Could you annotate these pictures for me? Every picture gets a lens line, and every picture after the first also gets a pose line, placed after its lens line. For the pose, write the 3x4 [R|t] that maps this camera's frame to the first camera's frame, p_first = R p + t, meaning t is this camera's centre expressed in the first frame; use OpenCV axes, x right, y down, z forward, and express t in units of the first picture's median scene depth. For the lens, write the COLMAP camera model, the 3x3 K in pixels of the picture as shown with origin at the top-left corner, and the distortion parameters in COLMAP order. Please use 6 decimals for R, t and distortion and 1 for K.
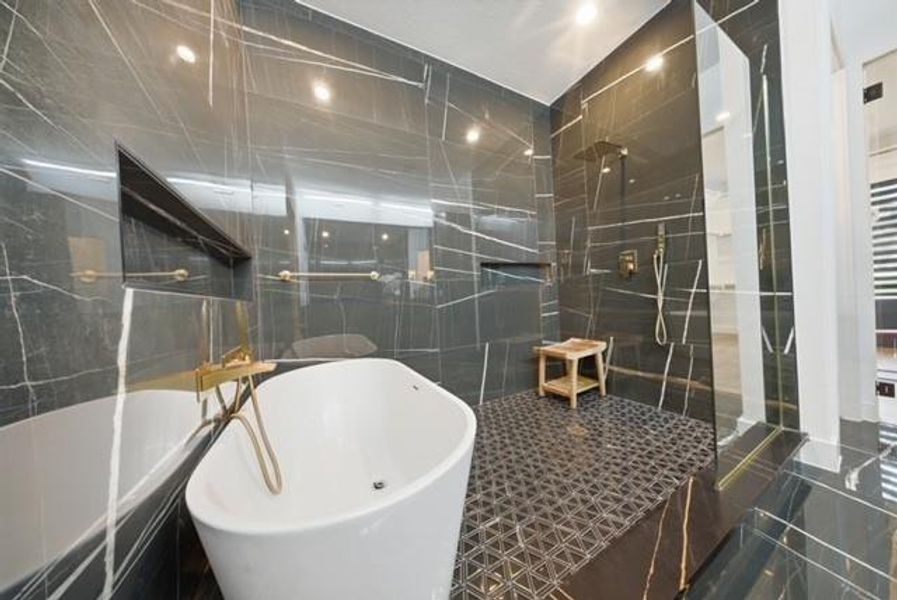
lens RADIAL K [[263.0, 0, 448.5], [0, 263.0, 300.0], [0, 0, 1]] dist [-0.000715, -0.000046]
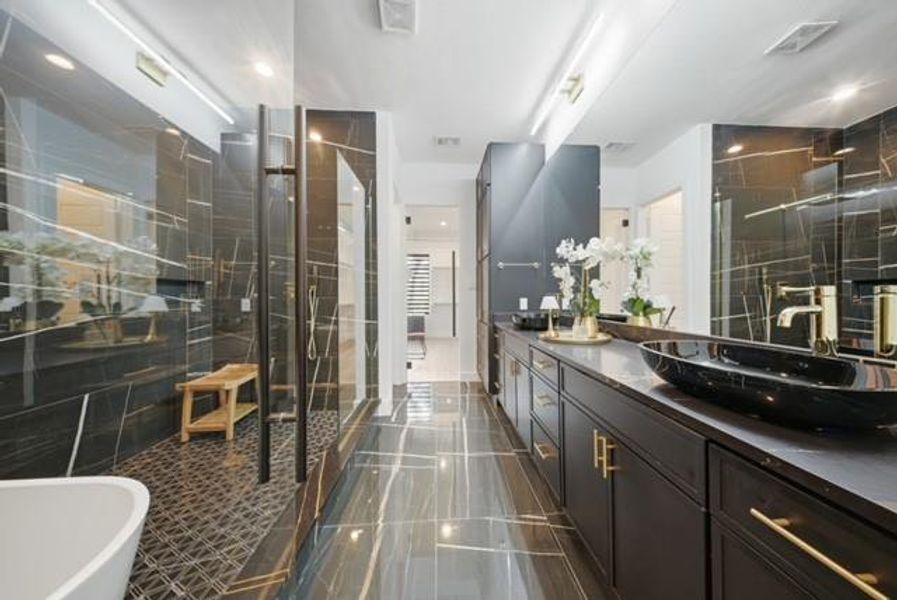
lens RADIAL K [[276.1, 0, 452.2], [0, 276.1, 295.4], [0, 0, 1]] dist [-0.000160, -0.000054]
pose [[0.413371, 0.057772, 0.908728, -0.139446], [-0.011191, 0.998232, -0.058371, -0.067389], [-0.910494, 0.013959, 0.413287, -0.171793]]
